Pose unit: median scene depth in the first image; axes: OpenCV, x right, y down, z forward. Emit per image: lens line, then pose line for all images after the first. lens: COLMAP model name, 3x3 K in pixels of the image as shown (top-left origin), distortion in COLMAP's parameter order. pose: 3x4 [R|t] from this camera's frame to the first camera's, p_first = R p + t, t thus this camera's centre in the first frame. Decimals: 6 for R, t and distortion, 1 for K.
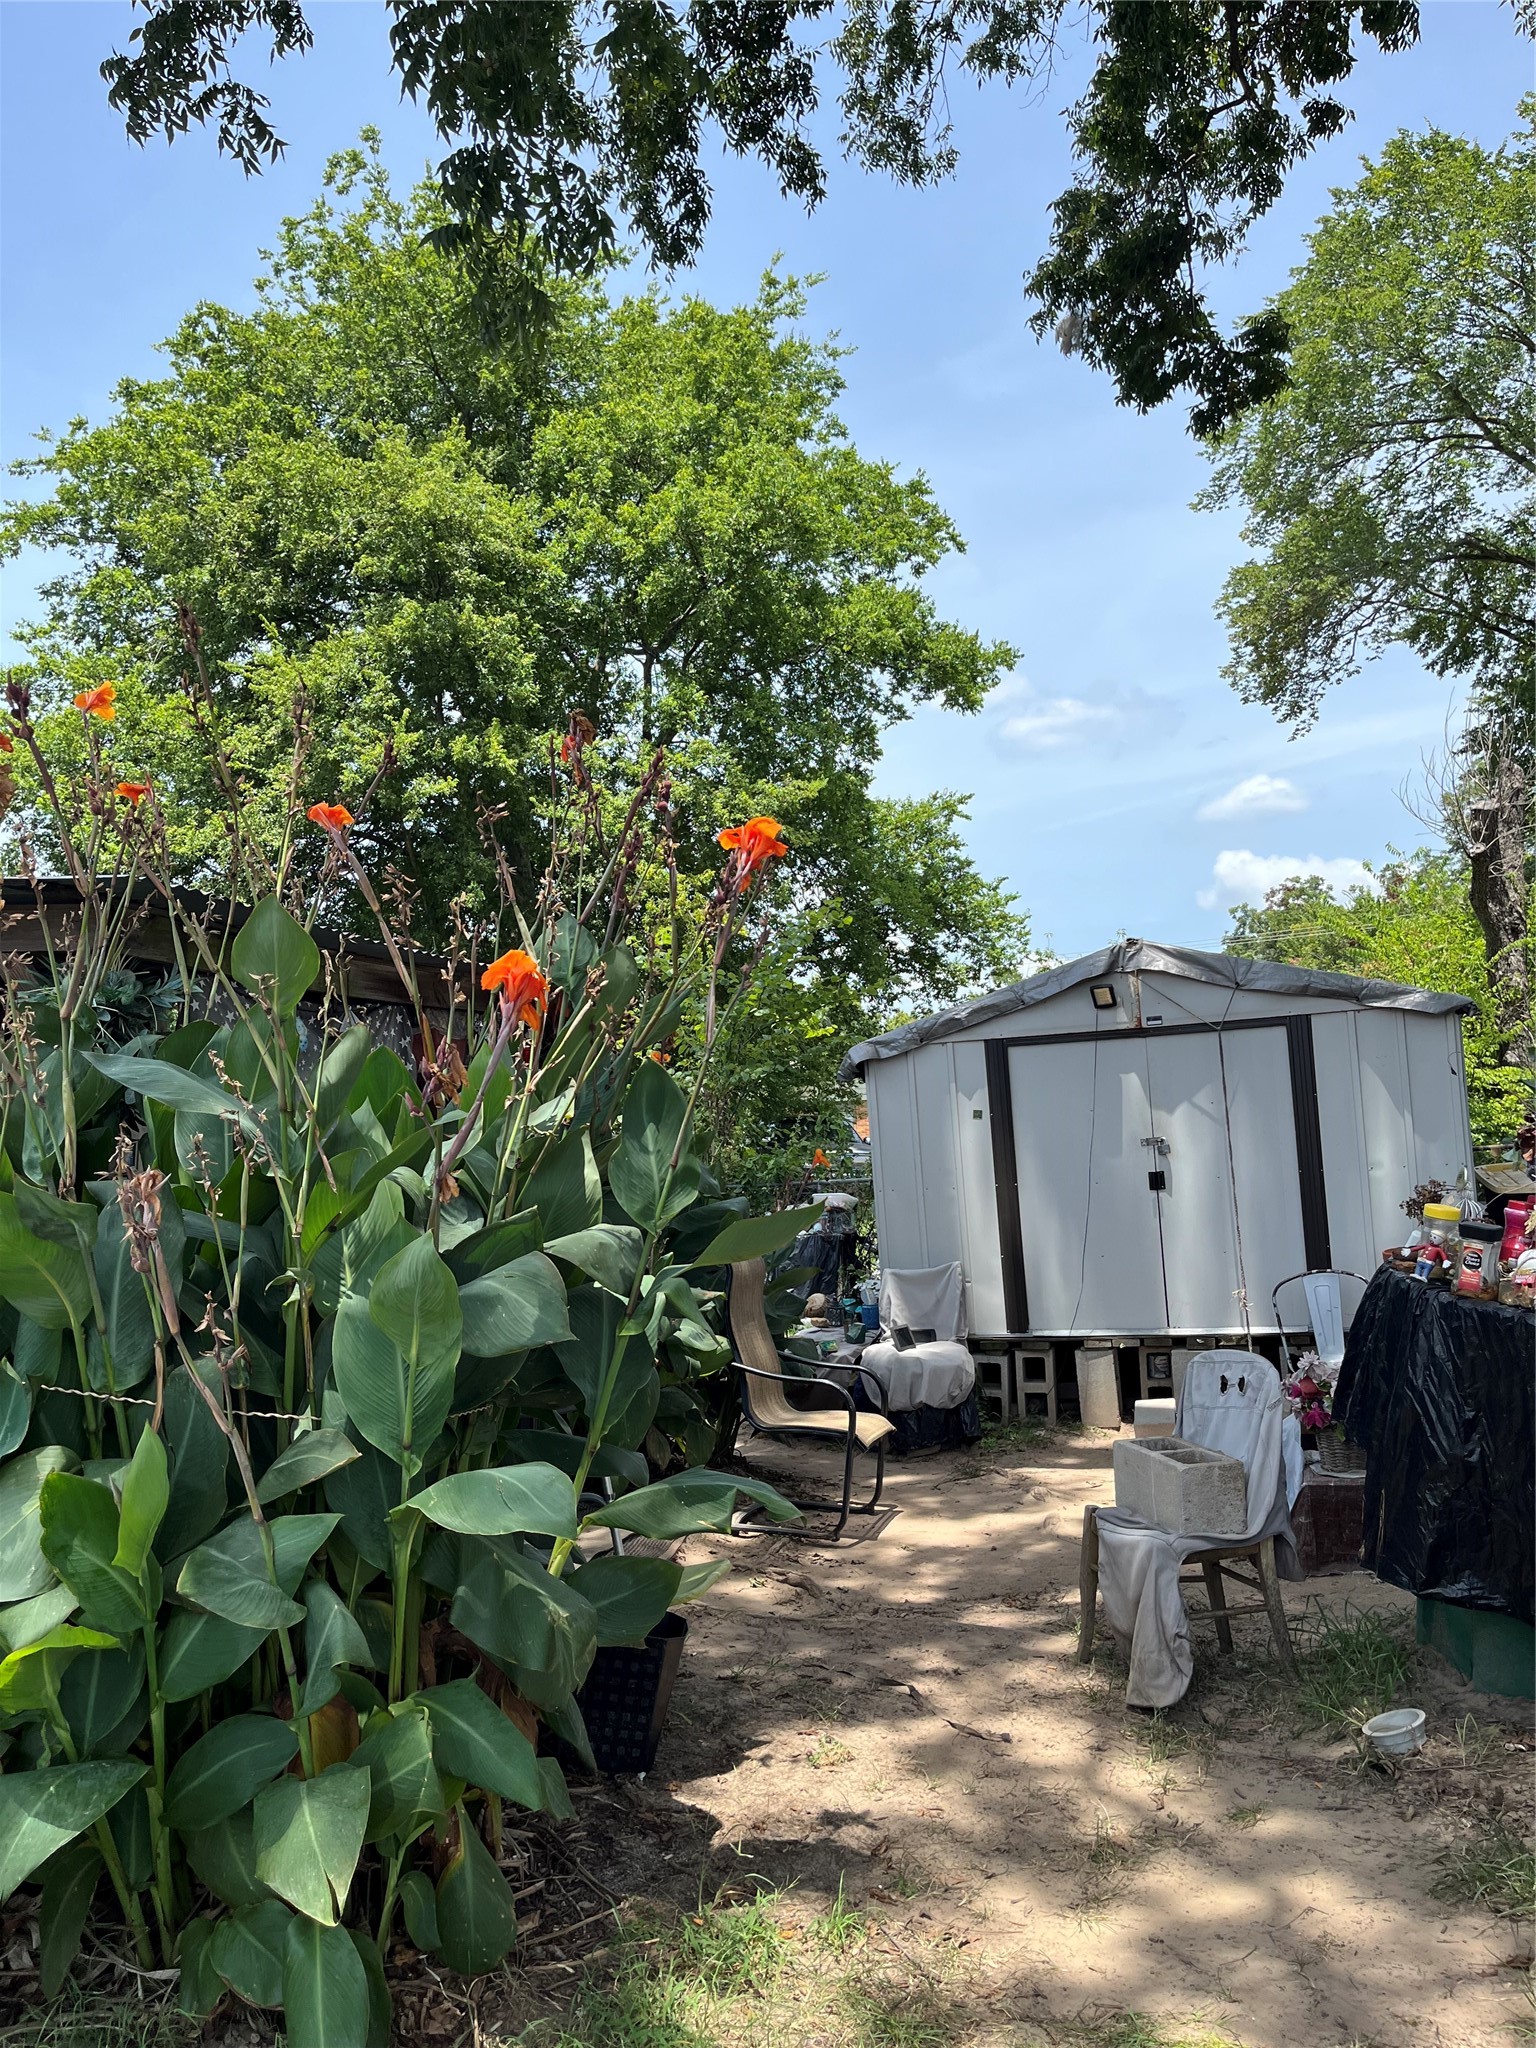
lens RADIAL K [[1541.6, 0, 763.5], [0, 1541.6, 1028.6], [0, 0, 1]] dist [0.069951, -0.110182]
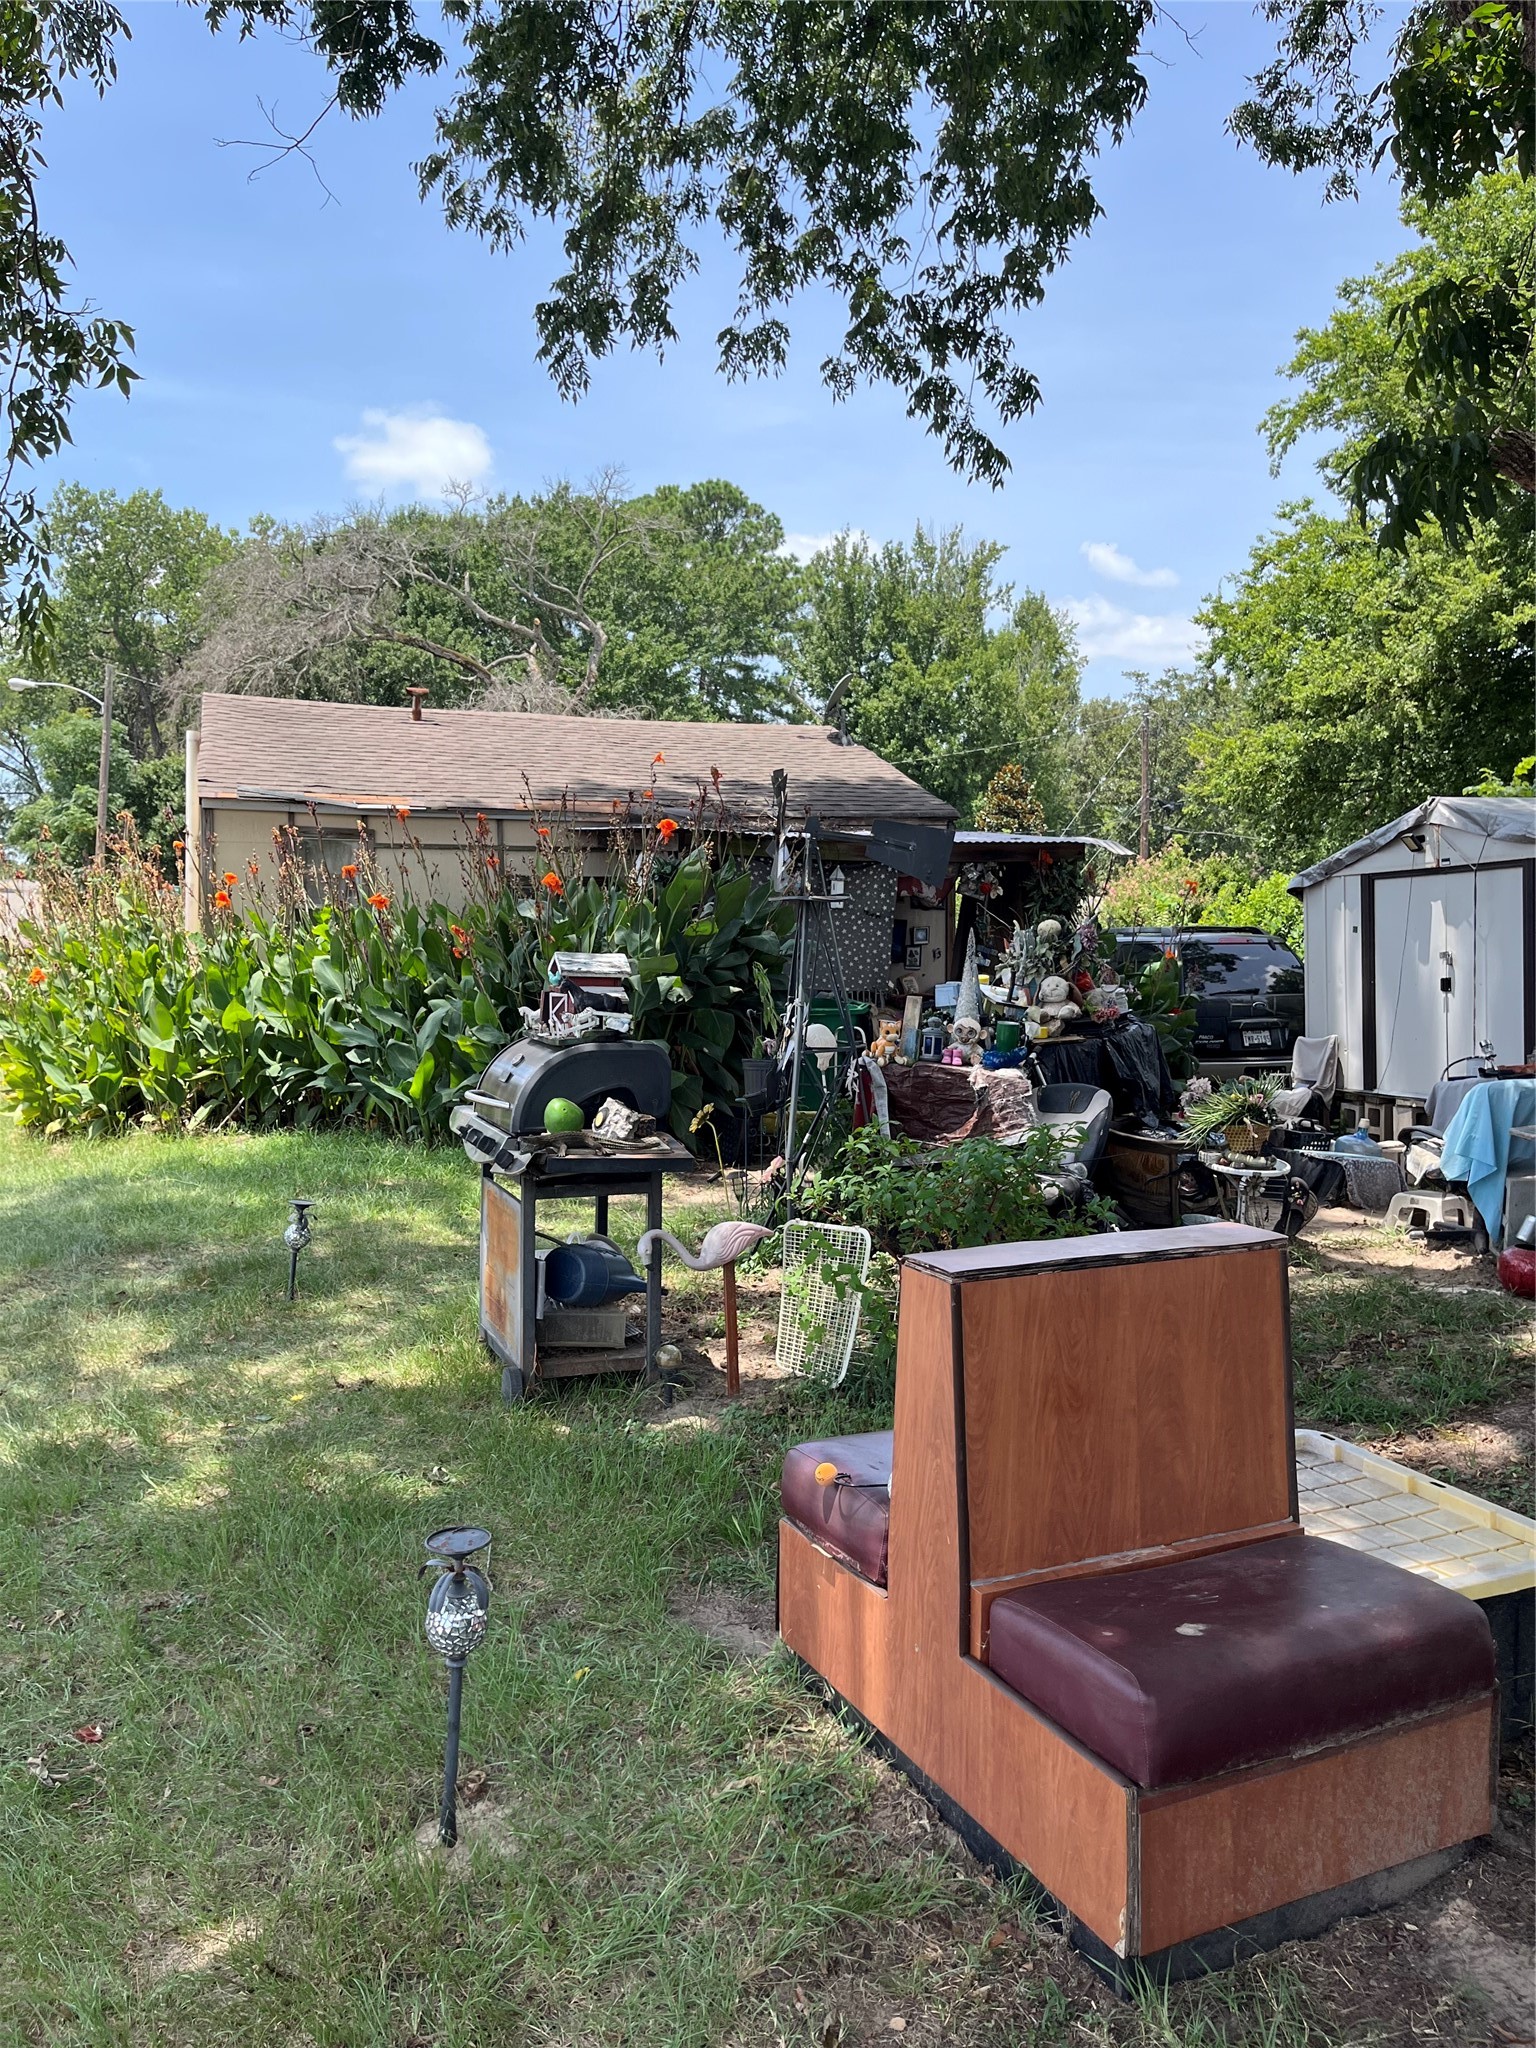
lens RADIAL K [[1541.6, 0, 763.5], [0, 1541.6, 1028.6], [0, 0, 1]] dist [0.069951, -0.110182]
pose [[0.577464, 0.088322, -0.811625, 1.279437], [0.022993, 0.991977, 0.124308, -0.053114], [0.816092, -0.090445, 0.570800, -0.264216]]
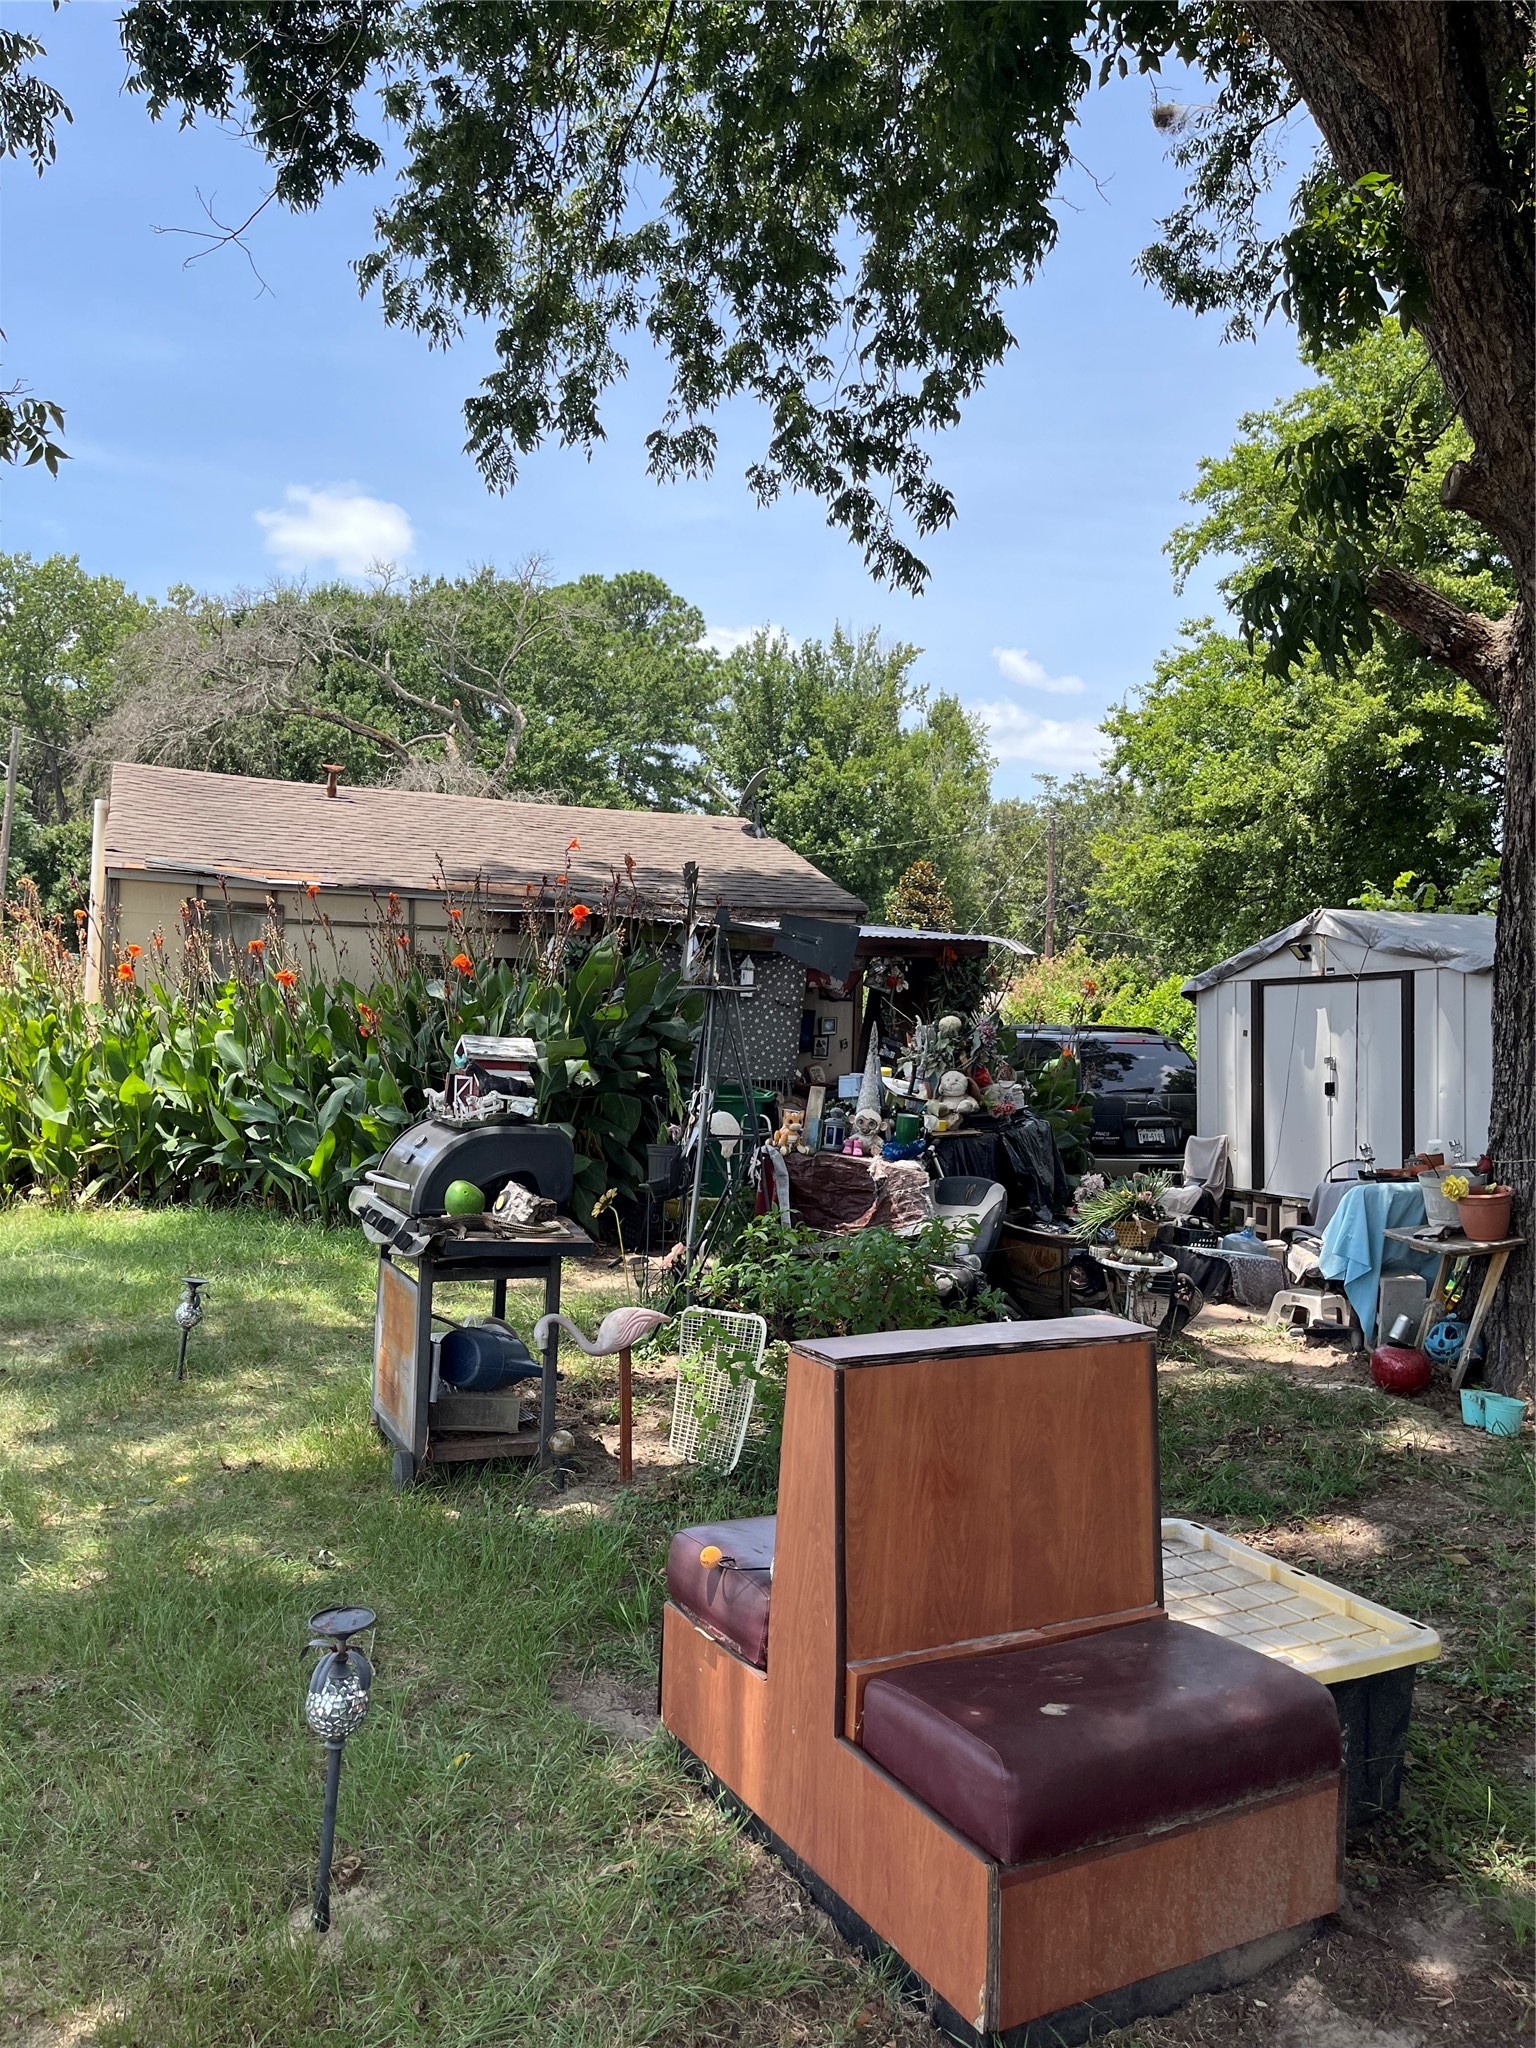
lens RADIAL K [[1540.7, 0, 764.4], [0, 1540.7, 1035.6], [0, 0, 1]] dist [0.072994, -0.109457]
pose [[0.622343, 0.063672, -0.780150, 1.295335], [-0.009309, 0.997218, 0.073962, -0.056847], [0.782689, -0.038767, 0.621204, -0.271595]]
